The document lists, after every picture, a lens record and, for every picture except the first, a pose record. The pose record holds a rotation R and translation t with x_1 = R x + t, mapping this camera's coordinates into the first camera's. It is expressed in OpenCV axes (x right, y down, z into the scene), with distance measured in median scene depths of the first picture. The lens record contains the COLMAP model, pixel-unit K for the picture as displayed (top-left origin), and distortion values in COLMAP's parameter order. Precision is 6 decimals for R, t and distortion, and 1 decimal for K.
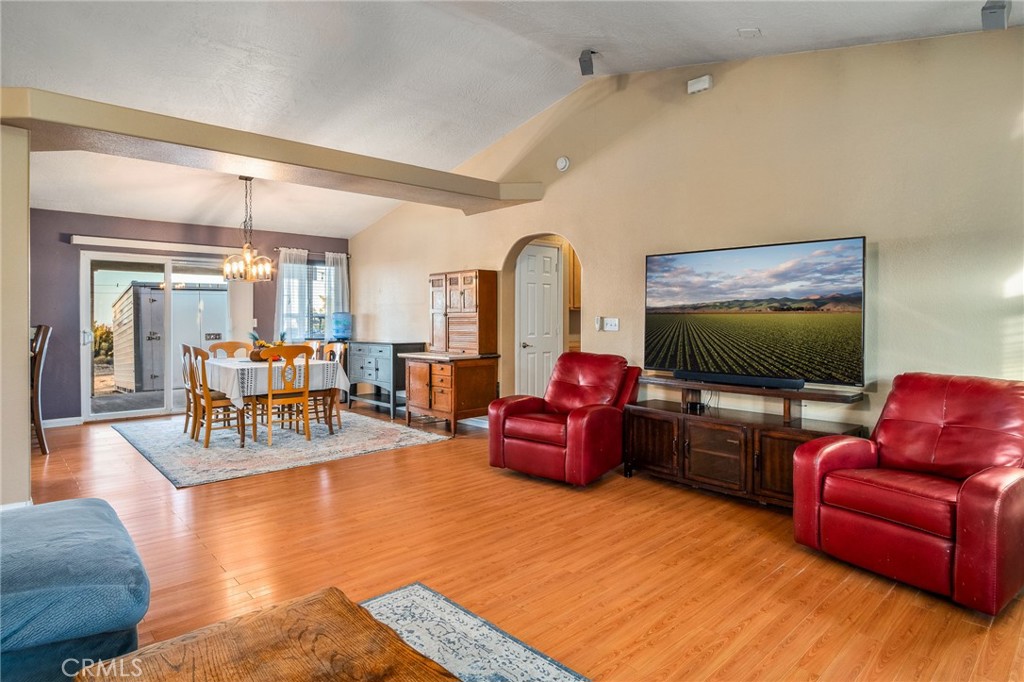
lens RADIAL K [[562.9, 0, 513.5], [0, 562.9, 330.1], [0, 0, 1]] dist [-0.027054, 0.000828]
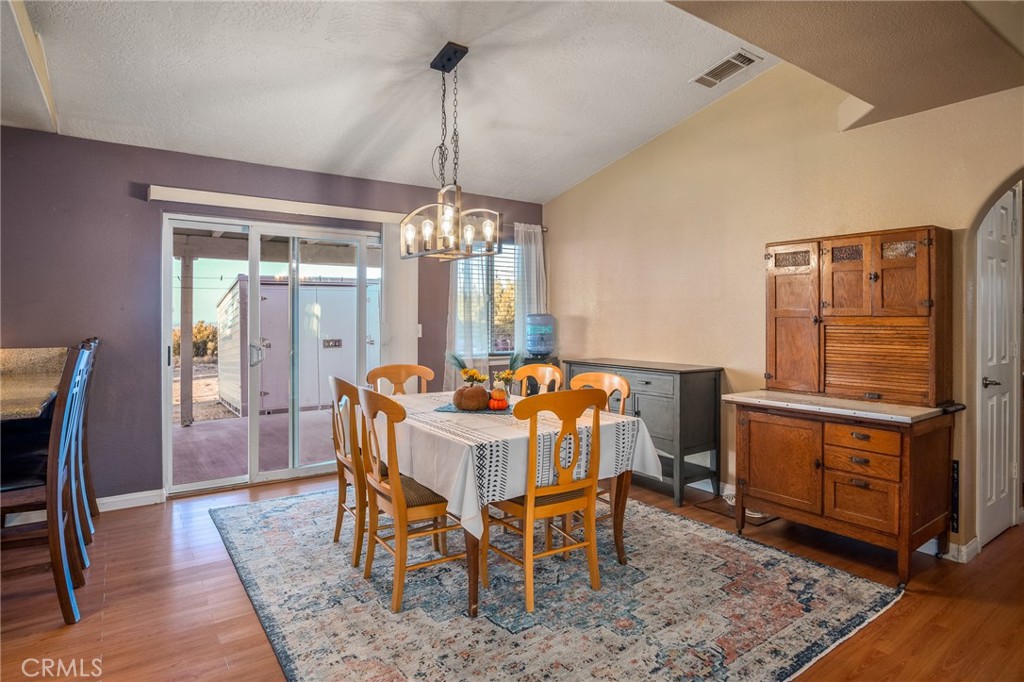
lens RADIAL K [[562.9, 0, 512.8], [0, 562.9, 334.9], [0, 0, 1]] dist [-0.027054, 0.000828]
pose [[0.990057, 0.005486, -0.140560, -0.313281], [-0.004382, 0.999957, 0.008162, -0.016605], [0.140598, -0.007465, 0.990039, 0.444707]]
